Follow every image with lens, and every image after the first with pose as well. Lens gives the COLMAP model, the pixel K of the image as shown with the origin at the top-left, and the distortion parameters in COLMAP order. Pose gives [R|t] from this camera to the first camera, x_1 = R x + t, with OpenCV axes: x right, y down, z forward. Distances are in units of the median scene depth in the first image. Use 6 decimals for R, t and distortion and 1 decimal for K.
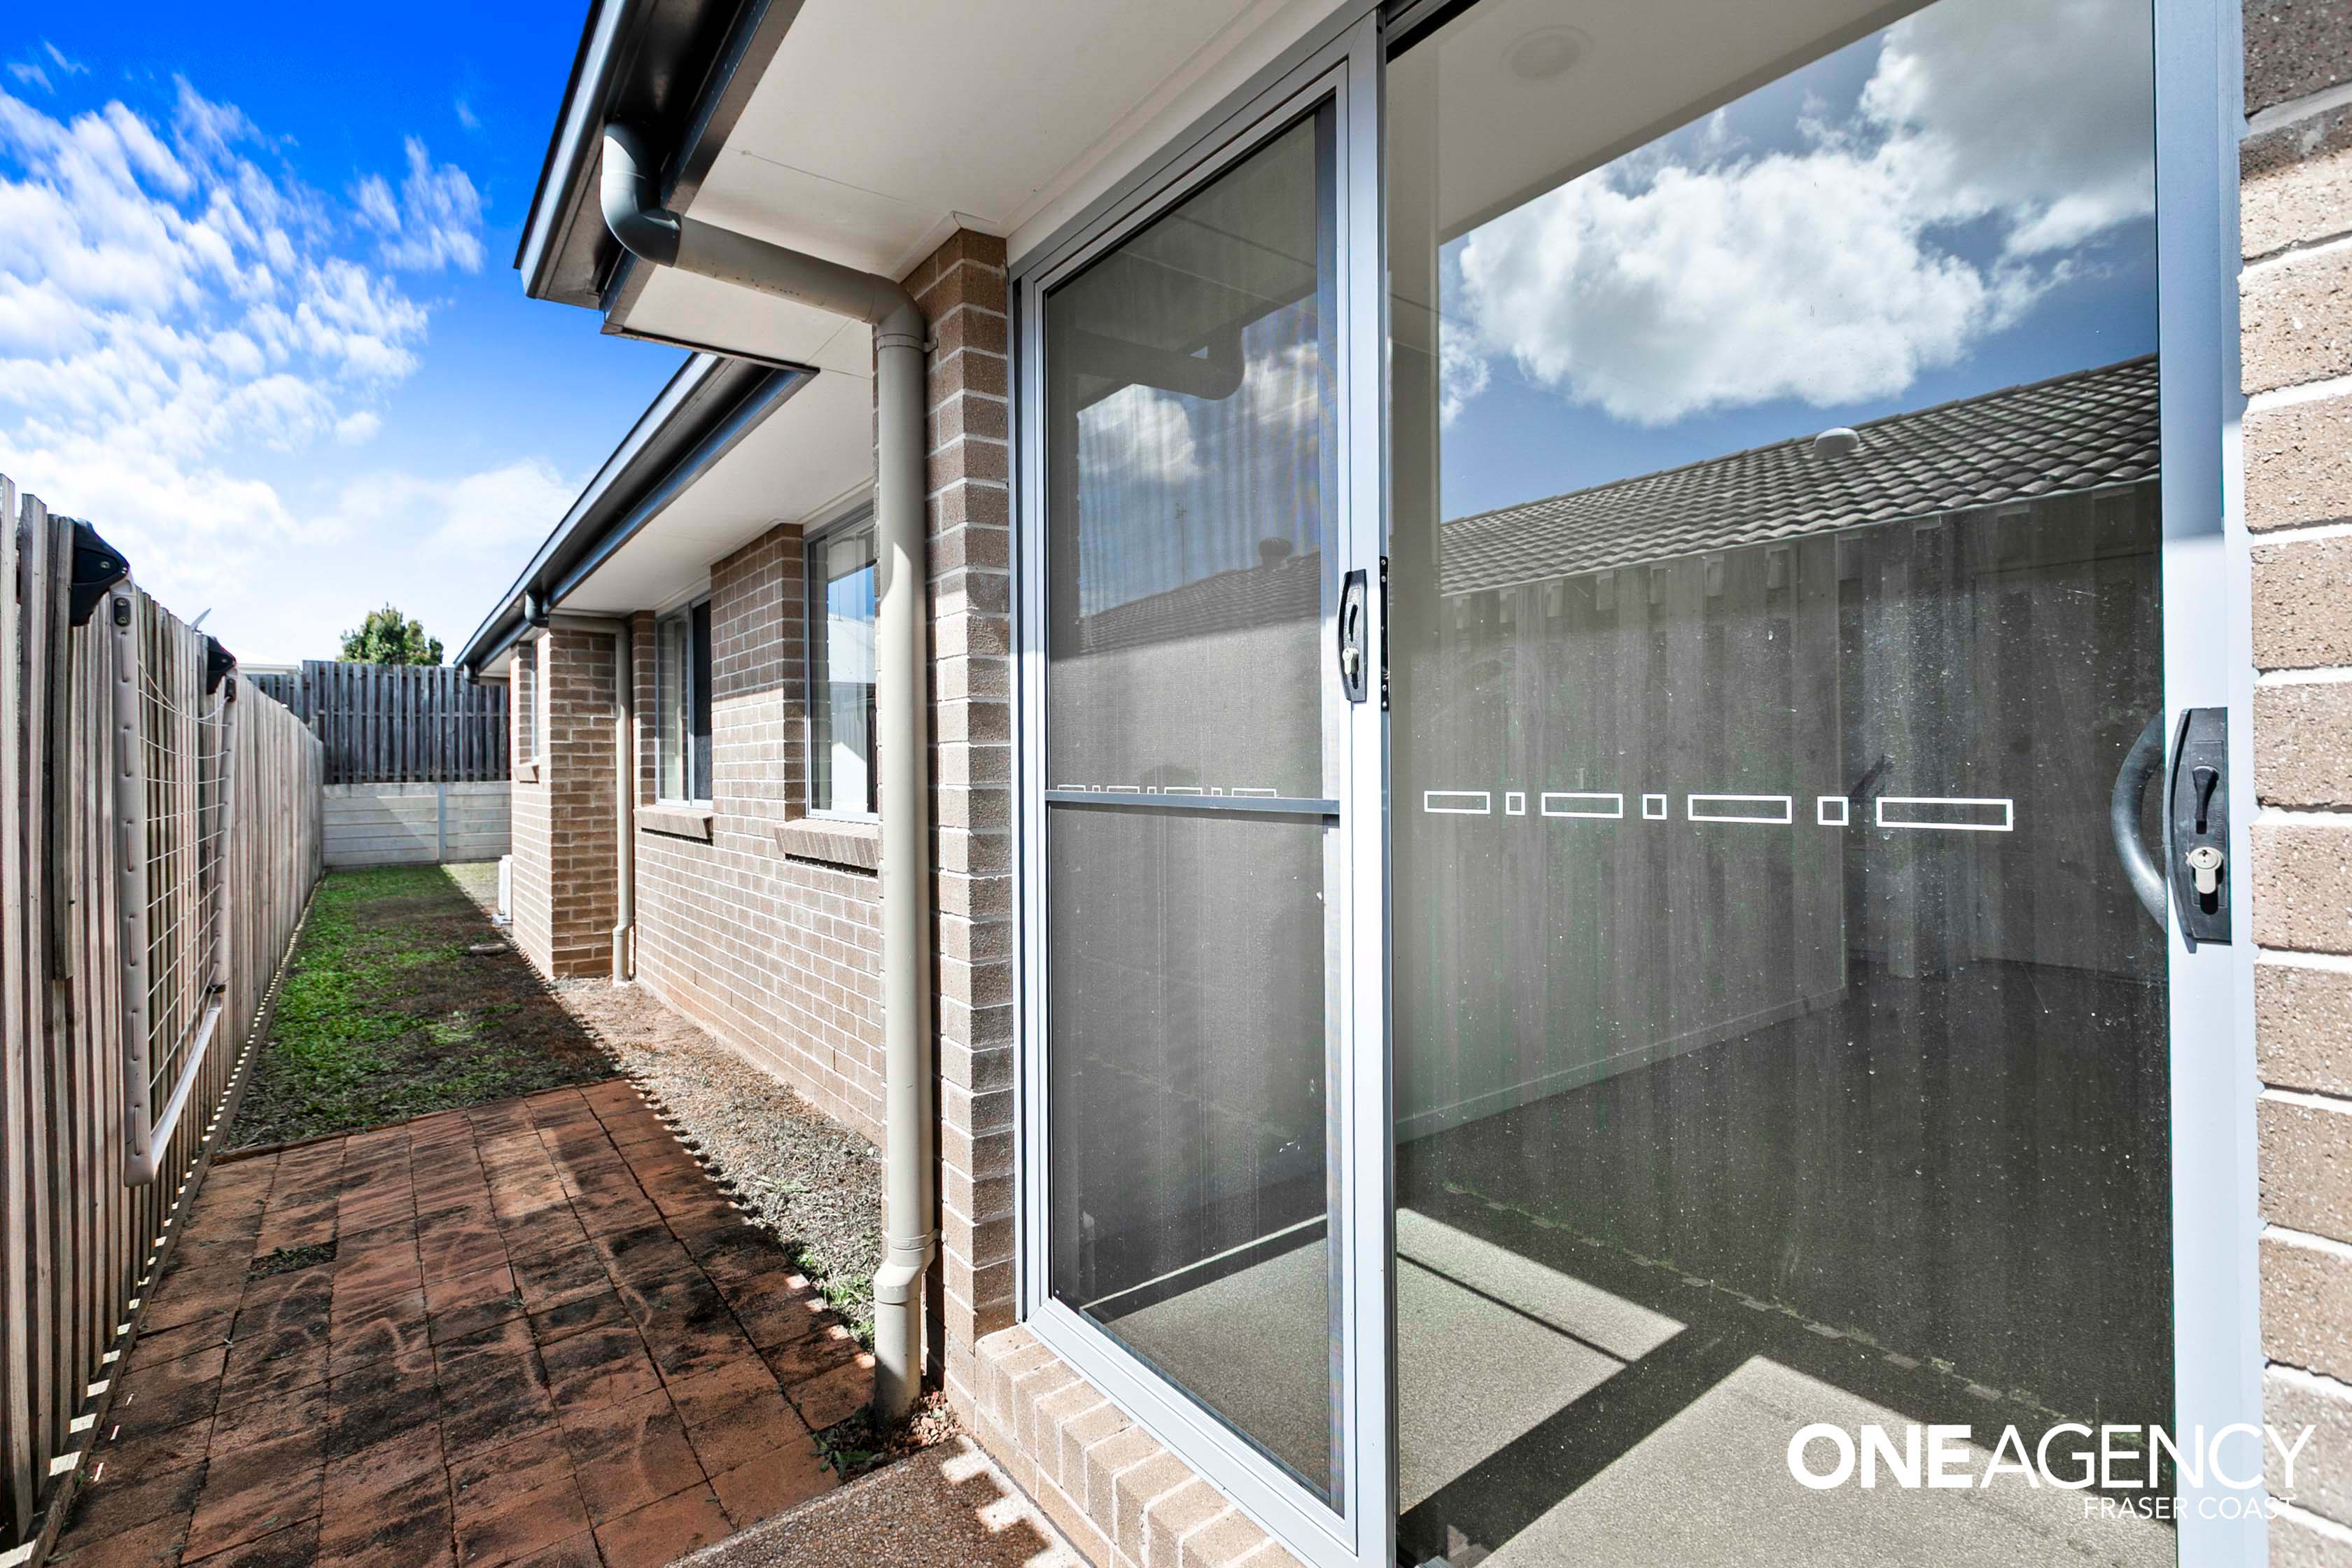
lens RADIAL K [[1066.4, 0, 1181.9], [0, 1066.4, 765.7], [0, 0, 1]] dist [0.009102, 0.000016]
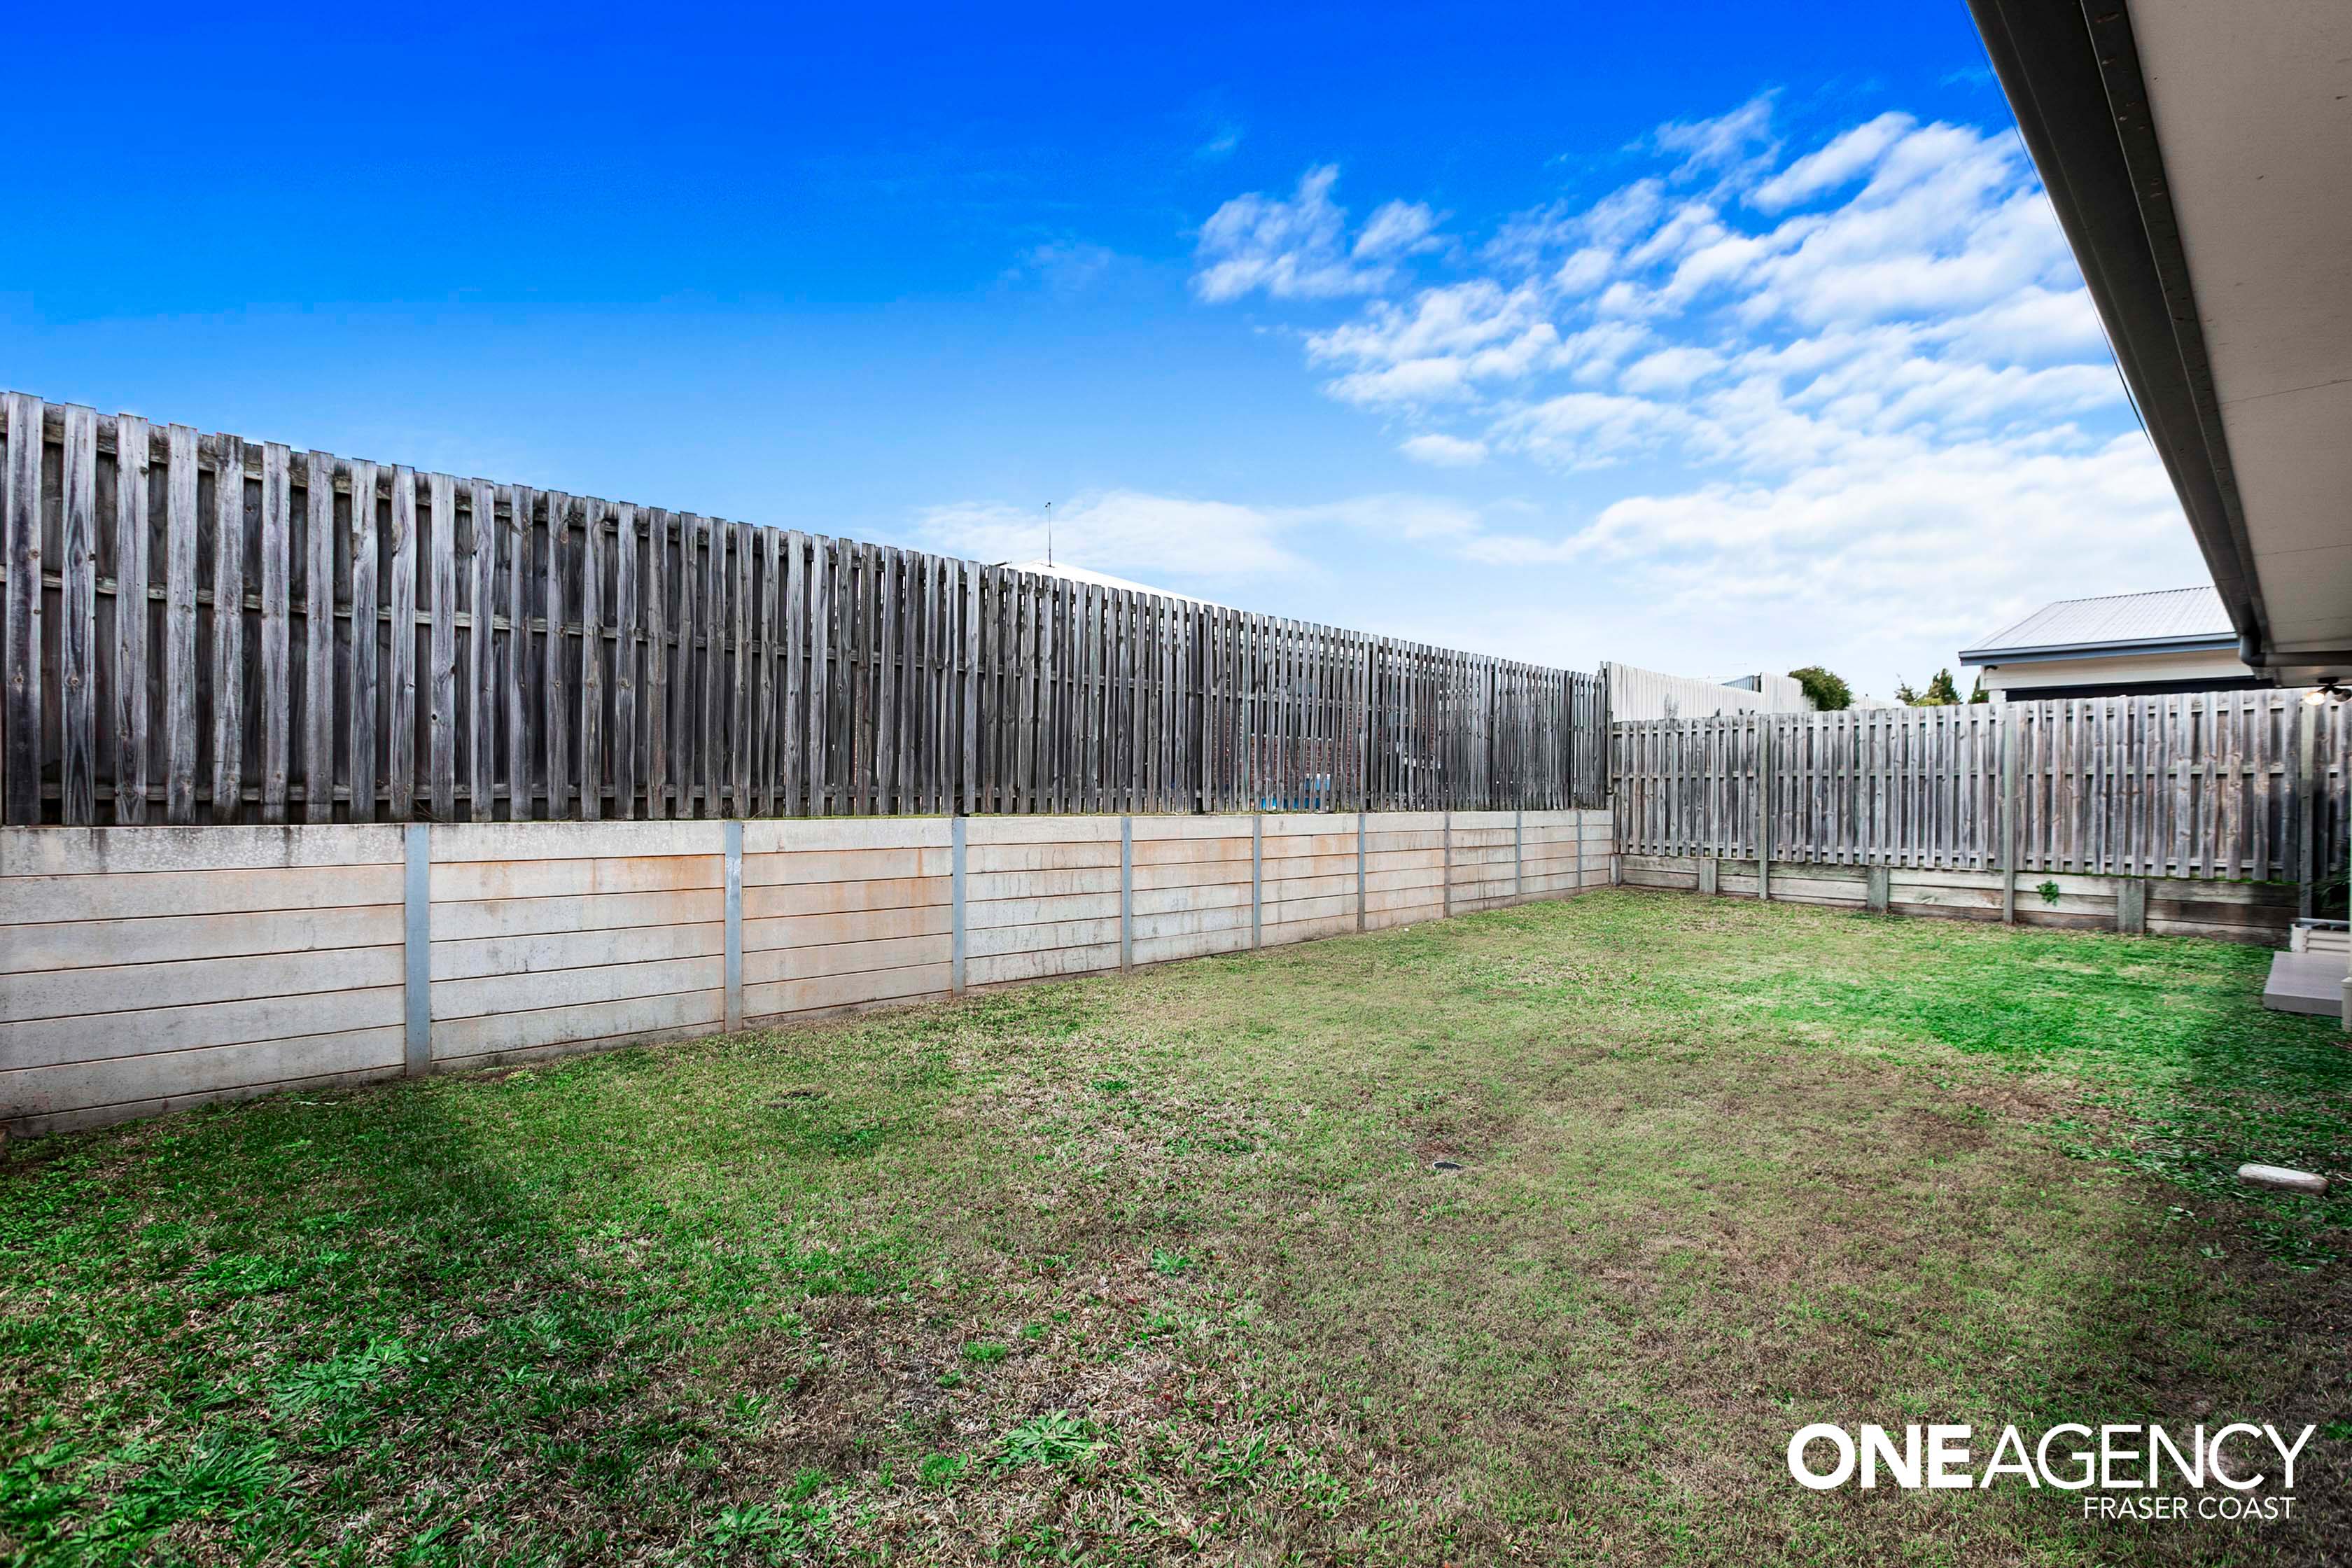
lens RADIAL K [[1066.4, 0, 1169.6], [0, 1066.4, 807.6], [0, 0, 1]] dist [0.009102, 0.000016]
pose [[0.992611, 0.008081, 0.121073, -0.511250], [-0.008401, 0.999962, 0.002137, 0.008185], [-0.121051, -0.003138, 0.992641, 0.659028]]
